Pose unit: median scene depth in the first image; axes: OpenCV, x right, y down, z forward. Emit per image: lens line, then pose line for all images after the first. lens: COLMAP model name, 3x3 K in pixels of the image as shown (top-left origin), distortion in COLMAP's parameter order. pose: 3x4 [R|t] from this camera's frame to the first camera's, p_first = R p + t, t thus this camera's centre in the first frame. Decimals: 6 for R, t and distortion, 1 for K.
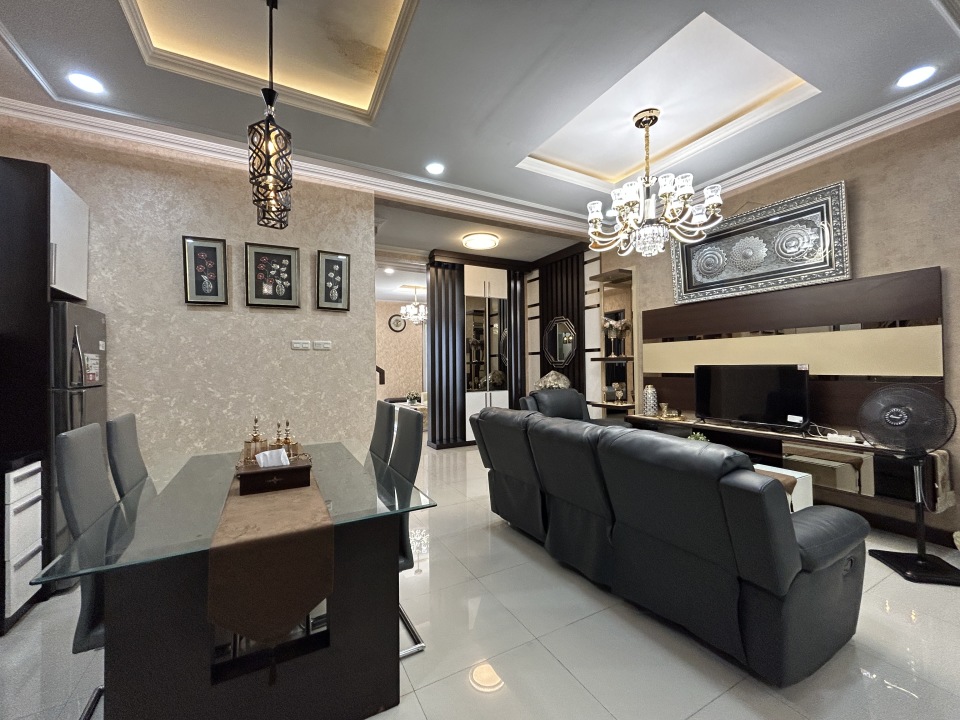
lens RADIAL K [[391.6, 0, 483.1], [0, 391.6, 357.8], [0, 0, 1]] dist [0.004033, 0.000103]
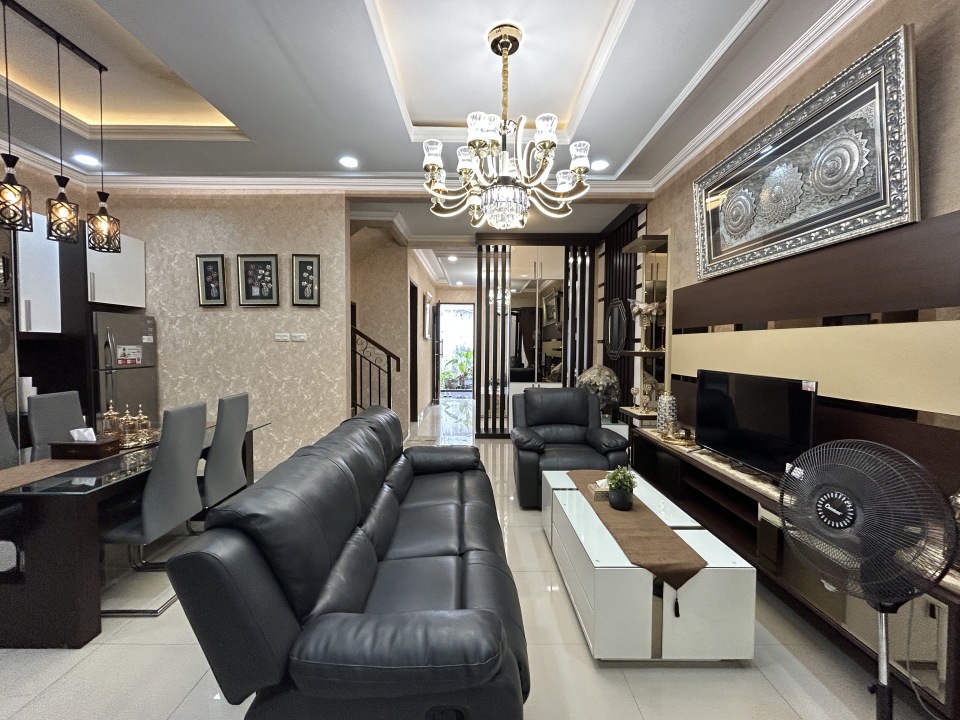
lens RADIAL K [[391.6, 0, 479.8], [0, 391.6, 358.3], [0, 0, 1]] dist [0.004033, 0.000103]
pose [[0.881190, 0.034521, -0.471500, 0.621800], [-0.008866, 0.998362, 0.056525, -0.042136], [0.472679, -0.045629, 0.880052, 0.247464]]
